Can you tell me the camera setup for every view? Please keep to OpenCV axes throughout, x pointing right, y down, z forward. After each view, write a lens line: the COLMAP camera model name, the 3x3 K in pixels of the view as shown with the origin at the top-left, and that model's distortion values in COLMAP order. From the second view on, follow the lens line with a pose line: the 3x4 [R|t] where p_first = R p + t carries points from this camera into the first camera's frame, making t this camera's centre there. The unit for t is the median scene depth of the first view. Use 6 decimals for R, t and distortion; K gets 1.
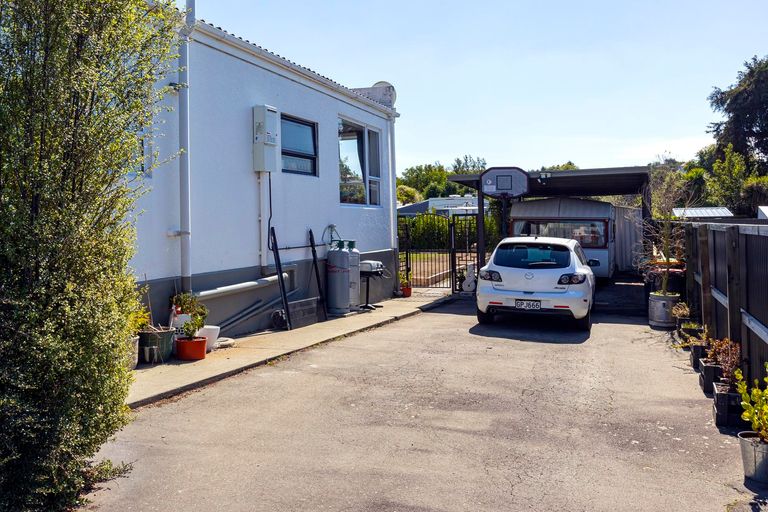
lens RADIAL K [[675.8, 0, 384.0], [0, 675.8, 256.0], [0, 0, 1]] dist [0.000899, 0.000327]
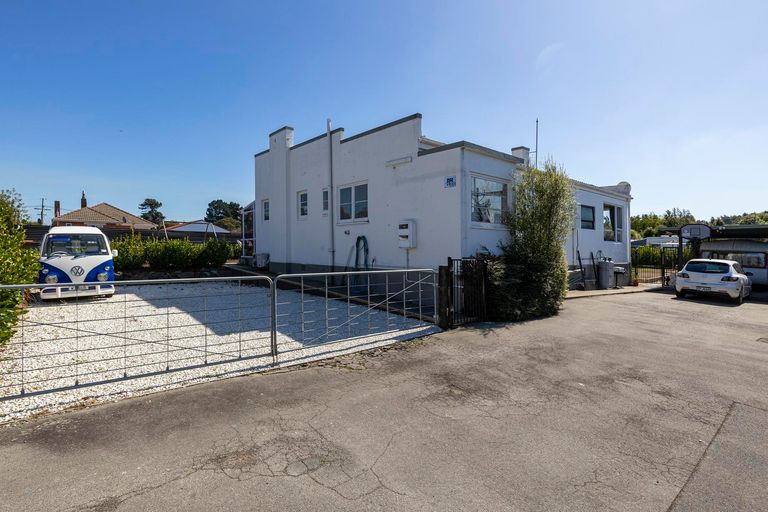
lens RADIAL K [[396.5, 0, 383.8], [0, 396.5, 243.9], [0, 0, 1]] dist [-0.022233, 0.000044]
pose [[0.868682, 0.021265, -0.494913, -0.049734], [-0.051121, 0.997592, -0.046865, 0.029669], [0.492725, 0.066011, 0.867678, -0.481020]]
